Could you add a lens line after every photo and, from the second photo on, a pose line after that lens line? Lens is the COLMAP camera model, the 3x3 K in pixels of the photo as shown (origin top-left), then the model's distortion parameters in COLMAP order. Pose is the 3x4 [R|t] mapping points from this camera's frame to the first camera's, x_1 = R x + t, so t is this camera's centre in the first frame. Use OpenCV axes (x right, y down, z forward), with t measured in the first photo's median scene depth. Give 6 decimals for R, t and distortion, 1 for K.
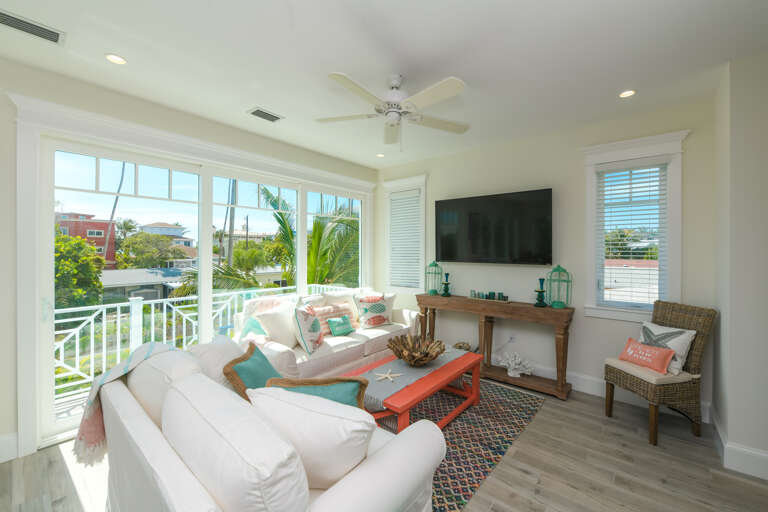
lens RADIAL K [[309.4, 0, 383.6], [0, 309.4, 251.6], [0, 0, 1]] dist [-0.000812, -0.001370]
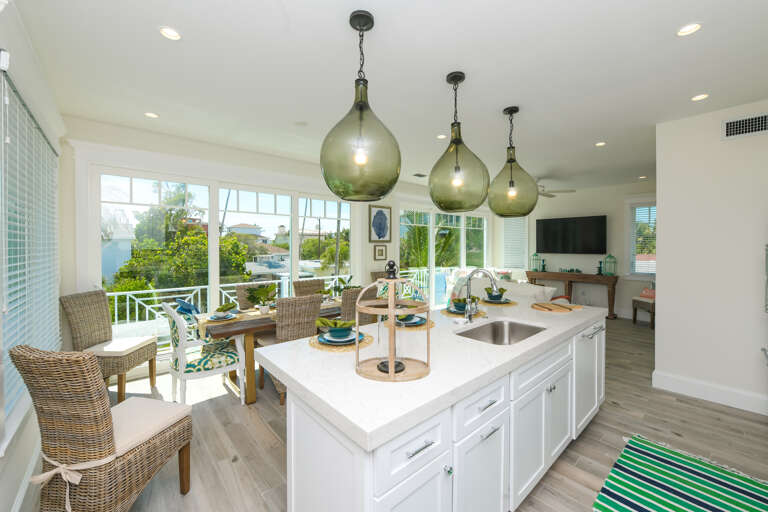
lens RADIAL K [[309.4, 0, 380.8], [0, 309.4, 250.4], [0, 0, 1]] dist [-0.000812, -0.001370]
pose [[0.988490, 0.002689, -0.151263, -0.474653], [-0.001870, 0.999983, 0.005556, 0.008839], [0.151275, -0.005210, 0.988478, -0.955646]]
